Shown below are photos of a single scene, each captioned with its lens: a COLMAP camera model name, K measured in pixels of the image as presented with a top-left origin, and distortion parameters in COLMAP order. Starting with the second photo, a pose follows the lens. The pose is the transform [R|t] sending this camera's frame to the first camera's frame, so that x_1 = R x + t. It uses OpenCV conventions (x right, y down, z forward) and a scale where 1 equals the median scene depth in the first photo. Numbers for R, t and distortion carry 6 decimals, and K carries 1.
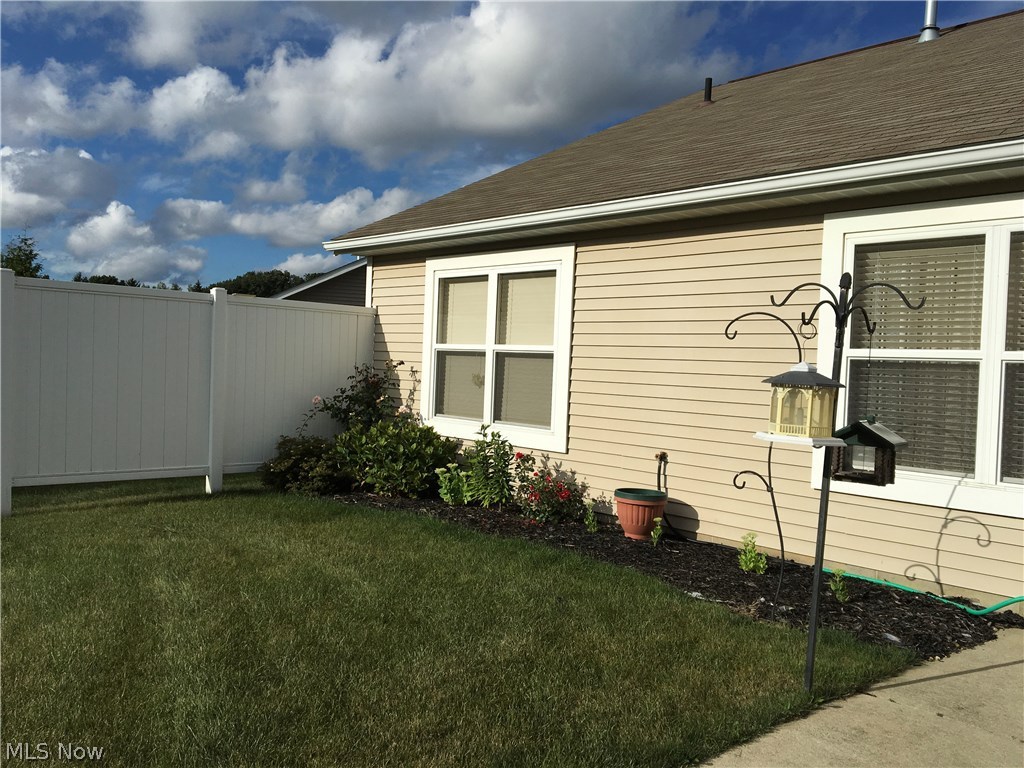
lens RADIAL K [[857.4, 0, 508.0], [0, 857.4, 382.6], [0, 0, 1]] dist [0.094737, -0.147098]
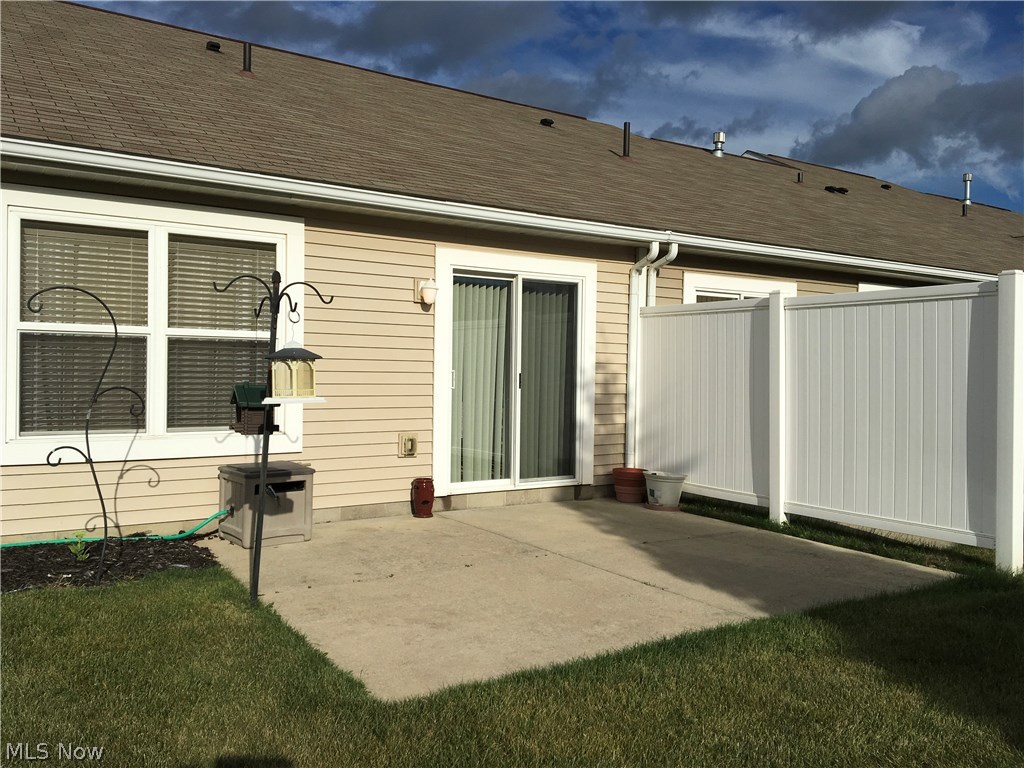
lens RADIAL K [[857.4, 0, 506.3], [0, 857.4, 382.6], [0, 0, 1]] dist [0.094737, -0.147098]
pose [[0.161410, -0.051346, 0.985551, -0.560348], [0.009701, 0.998680, 0.050441, -0.015079], [-0.986840, 0.001419, 0.161695, 0.303321]]
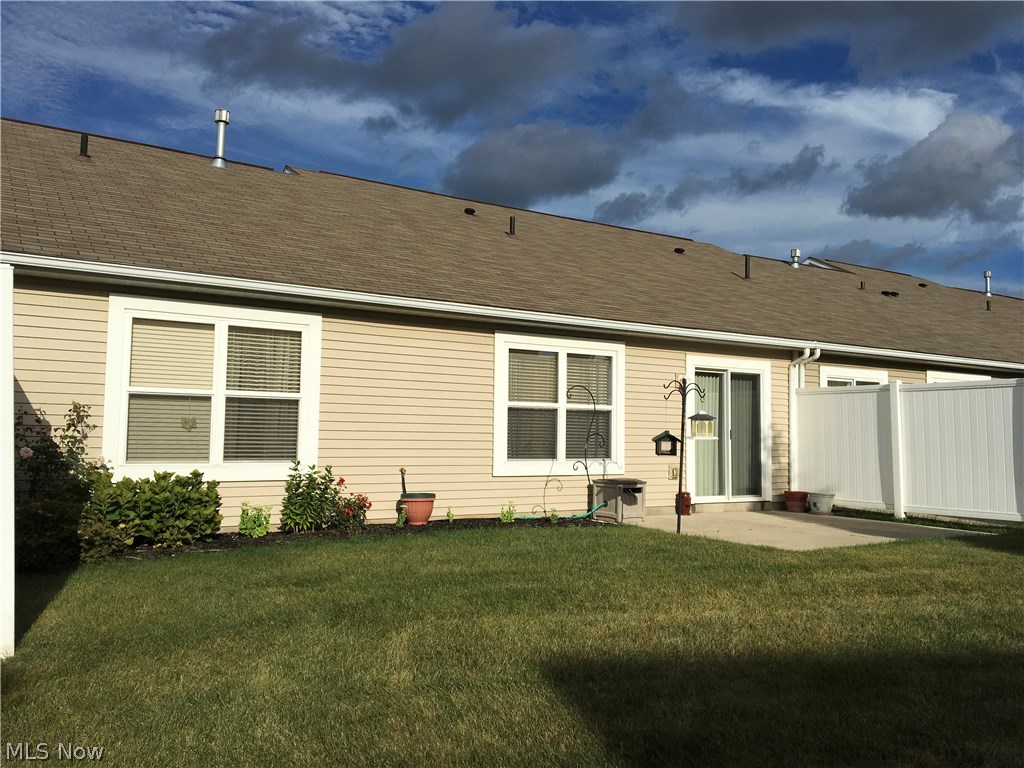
lens RADIAL K [[857.4, 0, 503.8], [0, 857.4, 383.9], [0, 0, 1]] dist [0.094737, -0.147098]
pose [[0.178473, 0.026589, 0.983585, -1.628518], [0.014527, 0.999455, -0.029654, -0.022985], [-0.983837, 0.019581, 0.177990, 0.724681]]
